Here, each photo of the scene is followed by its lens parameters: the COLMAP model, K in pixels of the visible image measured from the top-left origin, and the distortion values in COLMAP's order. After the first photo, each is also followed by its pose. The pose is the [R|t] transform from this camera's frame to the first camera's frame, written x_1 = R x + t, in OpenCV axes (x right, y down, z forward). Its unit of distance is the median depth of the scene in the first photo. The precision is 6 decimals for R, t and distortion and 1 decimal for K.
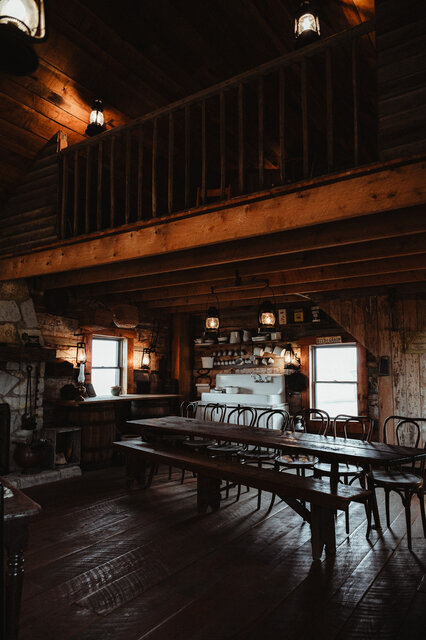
lens RADIAL K [[432.0, 0, 215.3], [0, 432.0, 330.7], [0, 0, 1]] dist [-0.013313, 0.015990]
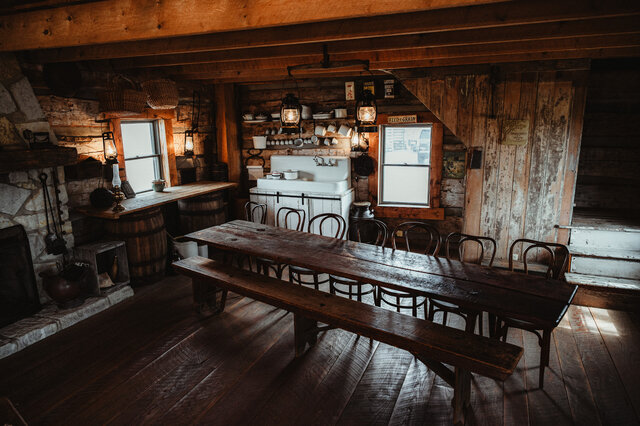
lens RADIAL K [[432.0, 0, 318.1], [0, 432.0, 212.5], [0, 0, 1]] dist [-0.013313, 0.015990]
pose [[0.980945, -0.057461, 0.185593, -0.099112], [-0.002111, 0.952054, 0.305923, -0.079004], [-0.194273, -0.300486, 0.933791, 0.178440]]
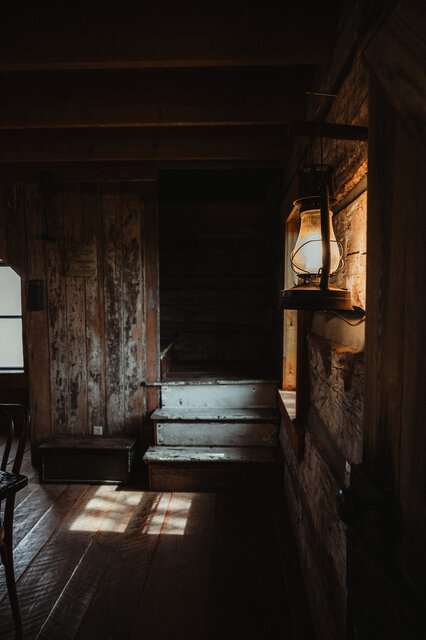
lens RADIAL K [[432.0, 0, 218.4], [0, 432.0, 324.4], [0, 0, 1]] dist [-0.013313, 0.015990]
pose [[0.850290, -0.042027, 0.524633, 0.266777], [-0.045453, 0.987219, 0.152751, 0.012599], [-0.524348, -0.153729, 0.837512, 0.287601]]
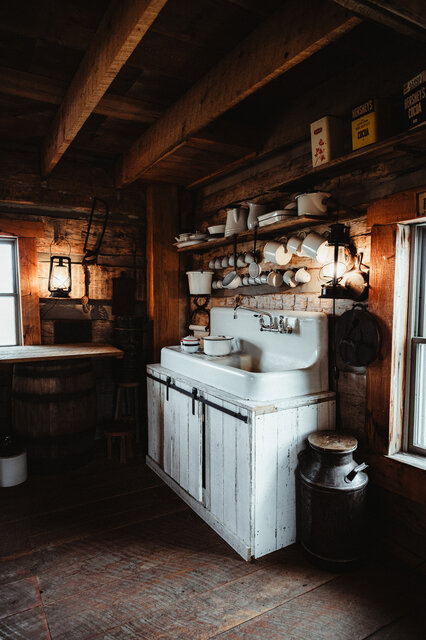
lens RADIAL K [[432.0, 0, 213.7], [0, 432.0, 323.7], [0, 0, 1]] dist [-0.013313, 0.015990]
pose [[0.893571, 0.029749, -0.447935, 0.292046], [0.044986, 0.986846, 0.155280, 0.062727], [0.446662, -0.158905, 0.880478, 0.809508]]
